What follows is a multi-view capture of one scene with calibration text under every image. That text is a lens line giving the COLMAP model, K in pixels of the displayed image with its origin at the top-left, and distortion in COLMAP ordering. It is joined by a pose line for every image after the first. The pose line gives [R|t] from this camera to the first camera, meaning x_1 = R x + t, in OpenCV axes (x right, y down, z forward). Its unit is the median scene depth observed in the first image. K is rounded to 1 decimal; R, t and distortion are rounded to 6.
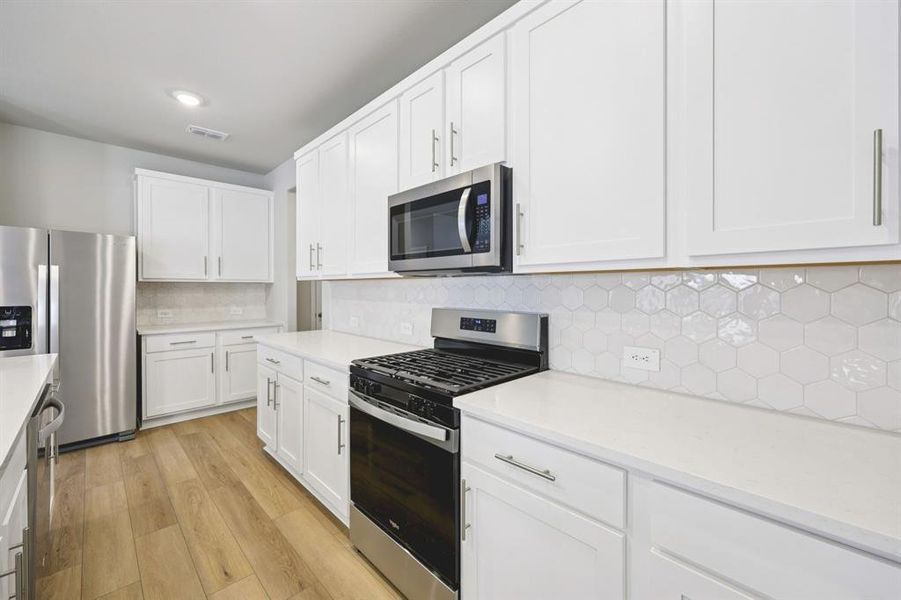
lens RADIAL K [[366.6, 0, 452.8], [0, 366.6, 291.1], [0, 0, 1]] dist [-0.000047, 0.000329]
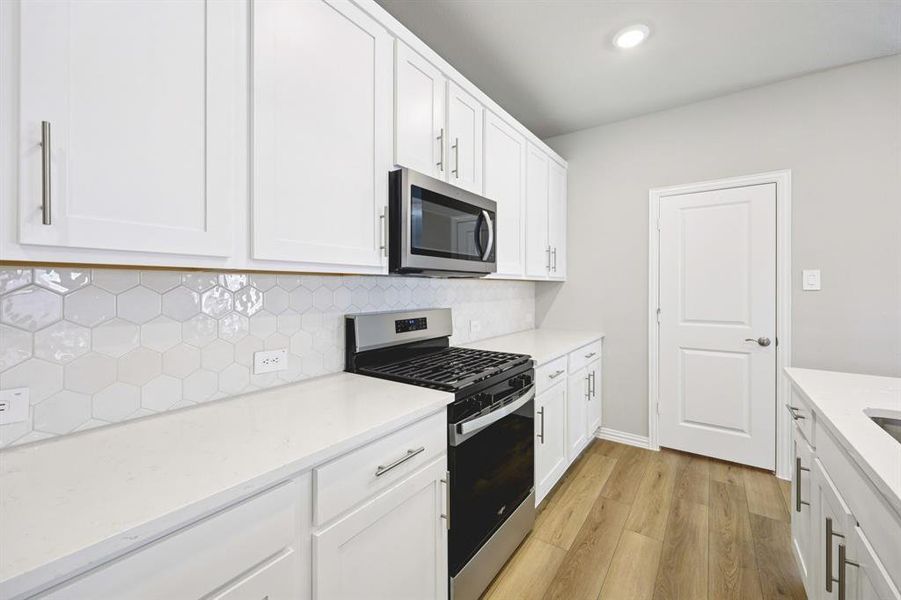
lens RADIAL K [[366.6, 0, 451.5], [0, 366.6, 287.6], [0, 0, 1]] dist [-0.000047, 0.000329]
pose [[-0.172960, -0.000498, 0.984929, -0.769197], [0.011042, 0.999936, 0.002444, -0.010285], [-0.984867, 0.011298, -0.172944, 0.857924]]
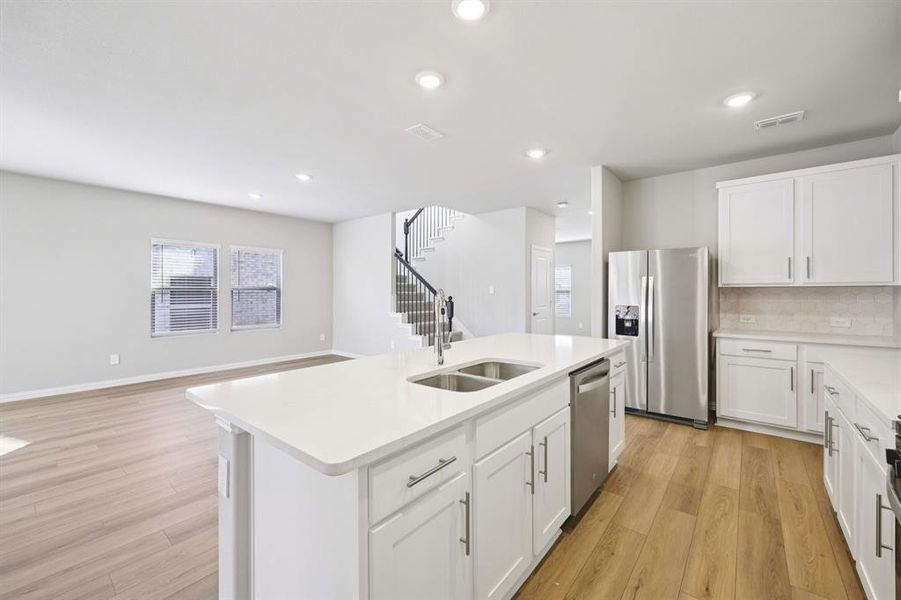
lens RADIAL K [[366.6, 0, 454.0], [0, 366.6, 294.7], [0, 0, 1]] dist [-0.000047, 0.000329]
pose [[0.112480, 0.002357, -0.993651, 0.182432], [-0.007497, 0.999971, 0.001523, -0.000369], [0.993626, 0.007278, 0.112494, 0.155827]]
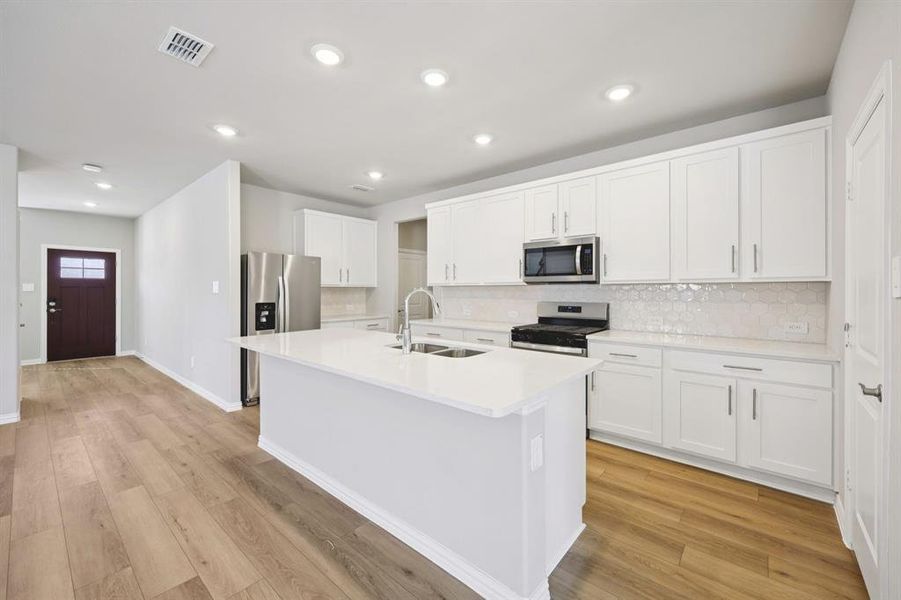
lens RADIAL K [[366.6, 0, 452.8], [0, 366.6, 293.6], [0, 0, 1]] dist [-0.000047, 0.000329]
pose [[0.996311, -0.003406, 0.085744, -0.582999], [0.003361, 0.999994, 0.000666, 0.003525], [-0.085746, -0.000375, 0.996317, -0.728522]]
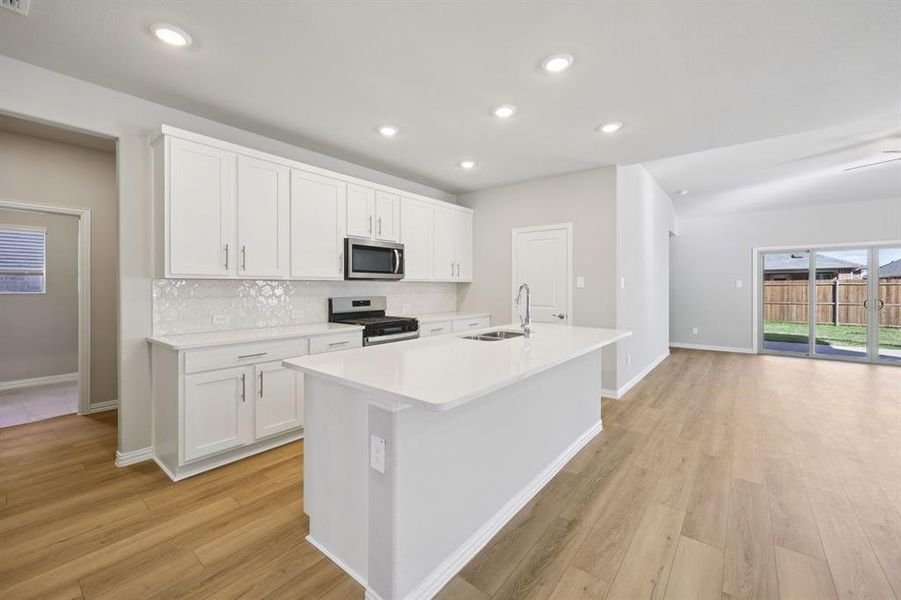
lens RADIAL K [[366.6, 0, 451.5], [0, 366.6, 289.8], [0, 0, 1]] dist [-0.000047, 0.000329]
pose [[-0.118197, -0.012460, 0.992912, -1.728860], [0.008235, 0.999875, 0.013527, -0.010472], [-0.992956, 0.009776, -0.118080, 0.584433]]
